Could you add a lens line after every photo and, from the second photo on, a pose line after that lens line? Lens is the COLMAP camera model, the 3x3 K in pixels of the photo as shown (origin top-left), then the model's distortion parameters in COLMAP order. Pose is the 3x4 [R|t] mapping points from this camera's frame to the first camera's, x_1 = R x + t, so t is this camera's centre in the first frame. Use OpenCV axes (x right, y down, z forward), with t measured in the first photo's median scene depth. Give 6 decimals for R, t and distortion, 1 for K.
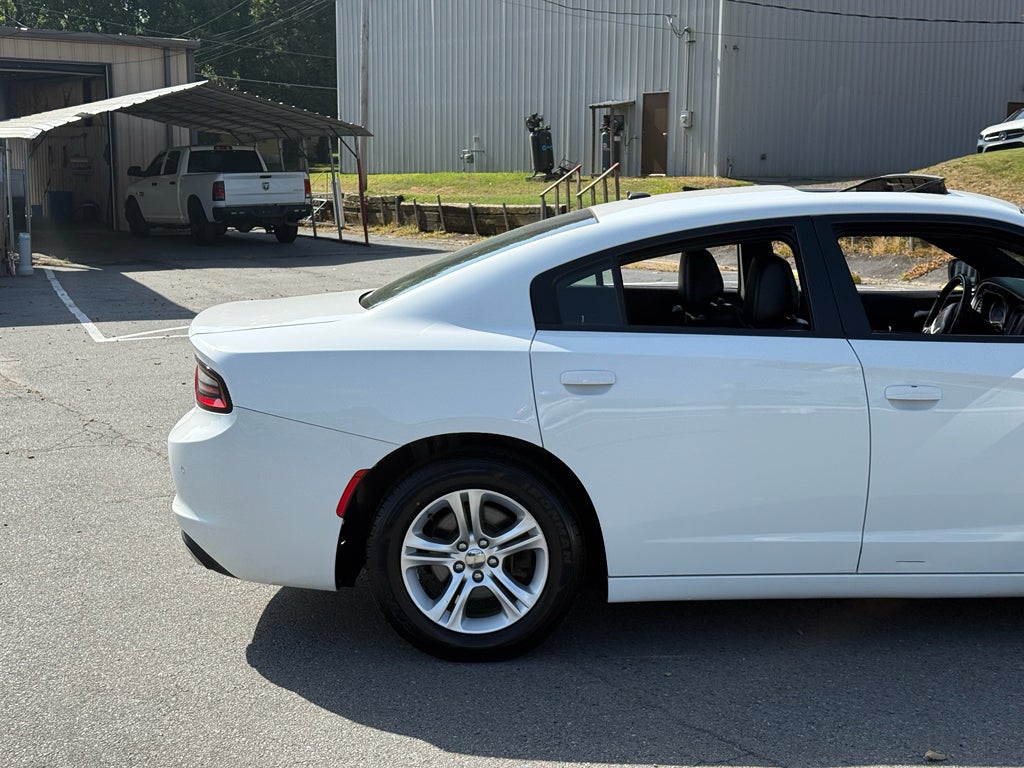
lens RADIAL K [[1422.3, 0, 503.3], [0, 1422.3, 392.9], [0, 0, 1]] dist [0.109107, 0.000000]
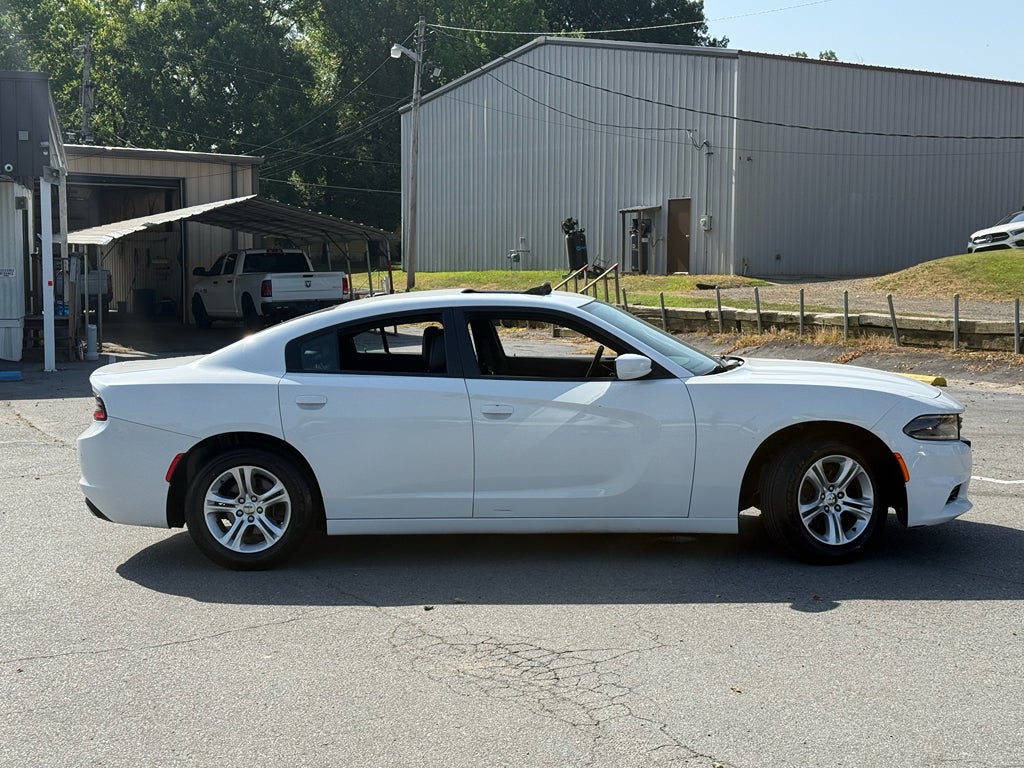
lens RADIAL K [[1422.3, 0, 511.4], [0, 1422.3, 379.0], [0, 0, 1]] dist [0.109107, 0.000000]
pose [[0.997973, 0.004139, -0.063502, 0.065109], [-0.008940, 0.997106, -0.075502, 0.014614], [0.063006, 0.075917, 0.995122, -0.110401]]
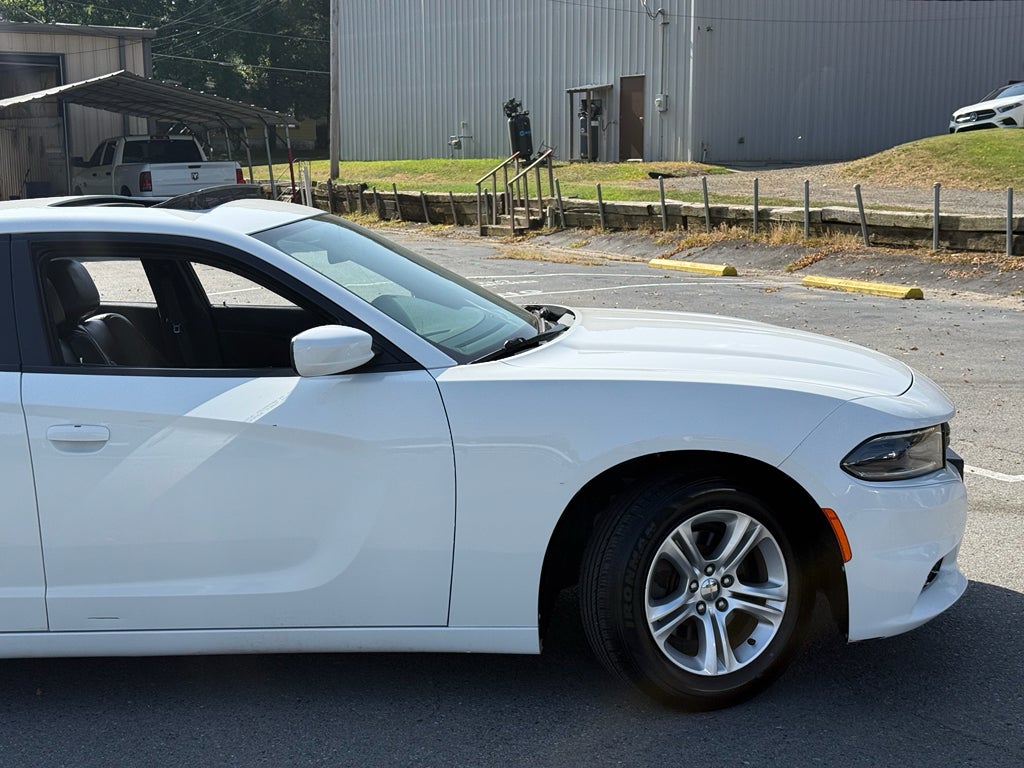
lens RADIAL K [[1422.3, 0, 517.2], [0, 1422.3, 390.0], [0, 0, 1]] dist [0.109107, 0.000000]
pose [[0.998998, -0.003181, -0.044648, 0.095228], [0.003616, 0.999947, 0.009665, -0.005528], [0.044615, -0.009817, 0.998956, 0.017562]]
